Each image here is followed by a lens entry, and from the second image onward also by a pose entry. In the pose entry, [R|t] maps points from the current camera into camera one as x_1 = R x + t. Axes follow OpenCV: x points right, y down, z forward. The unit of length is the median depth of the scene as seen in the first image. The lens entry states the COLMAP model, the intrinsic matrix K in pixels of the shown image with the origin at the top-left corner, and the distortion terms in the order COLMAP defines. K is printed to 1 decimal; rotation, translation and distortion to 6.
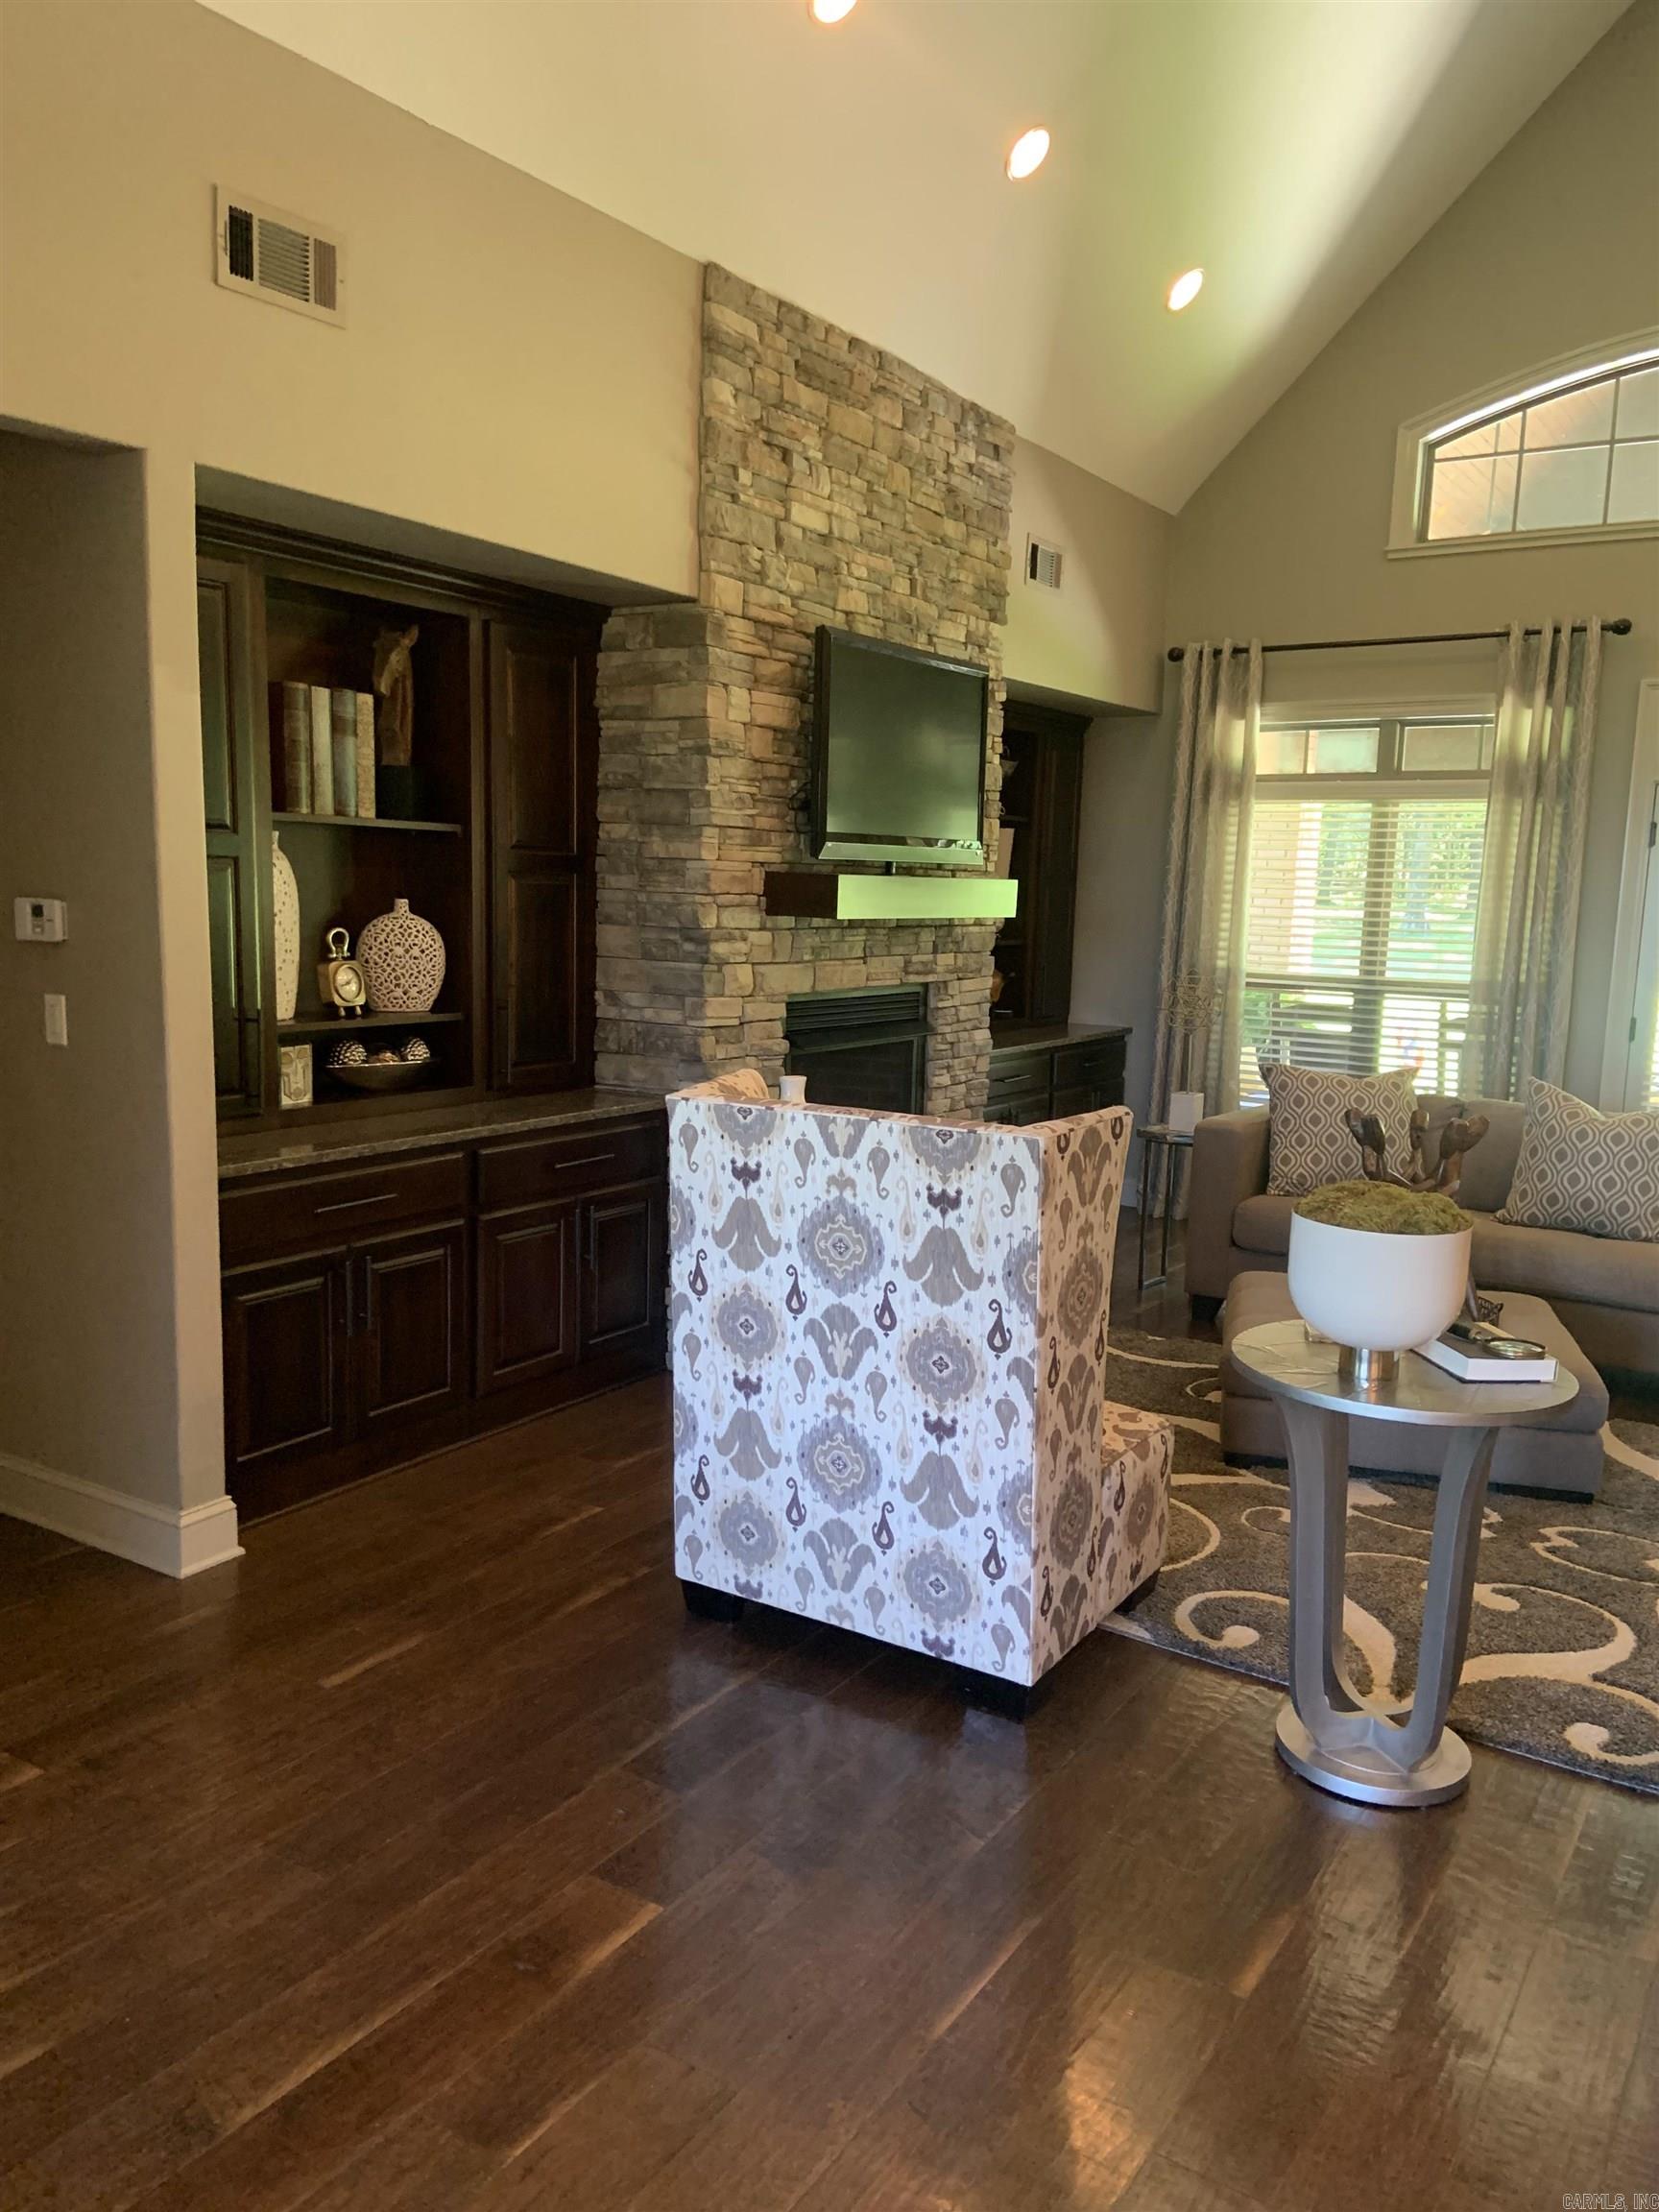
lens RADIAL K [[1703.8, 0, 849.3], [0, 1703.8, 1096.7], [0, 0, 1]] dist [0.126168, -0.148098]
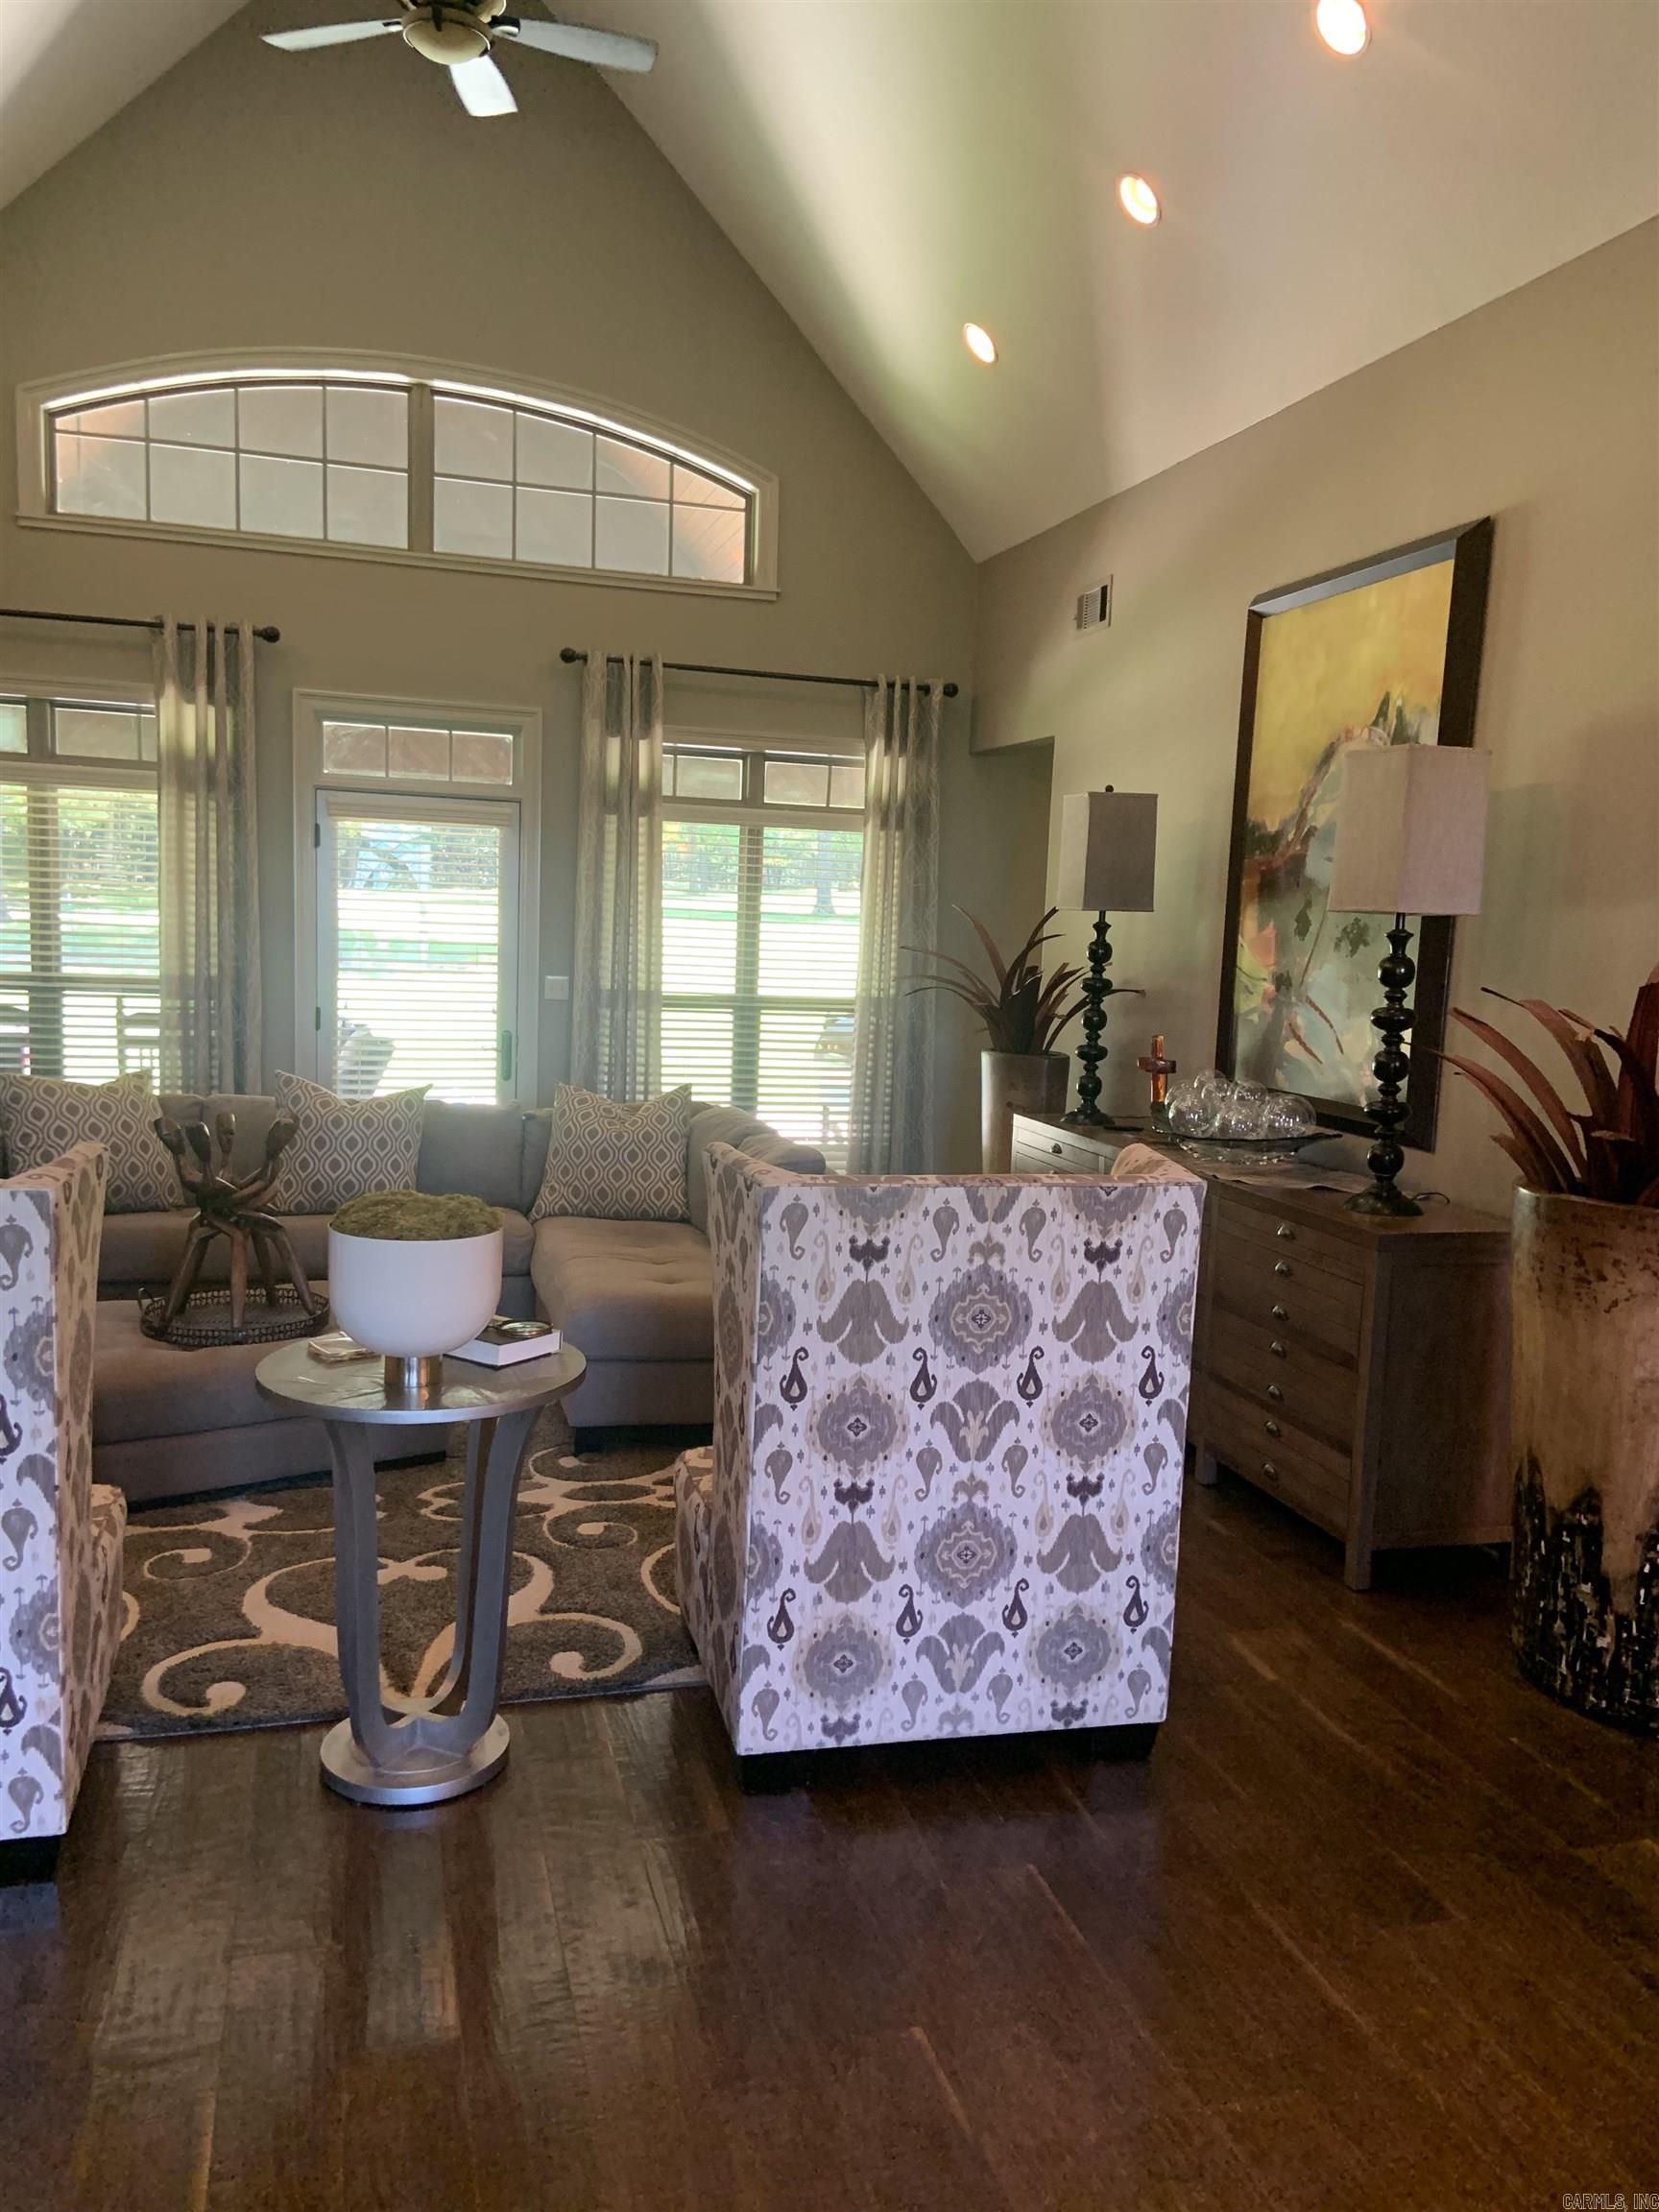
lens RADIAL K [[1703.8, 0, 814.3], [0, 1703.8, 1087.2], [0, 0, 1]] dist [0.126168, -0.148098]
pose [[0.707663, -0.066308, 0.703432, -0.225081], [0.065475, 0.997457, 0.028155, -0.021874], [-0.703510, 0.026133, 0.710205, 0.126995]]
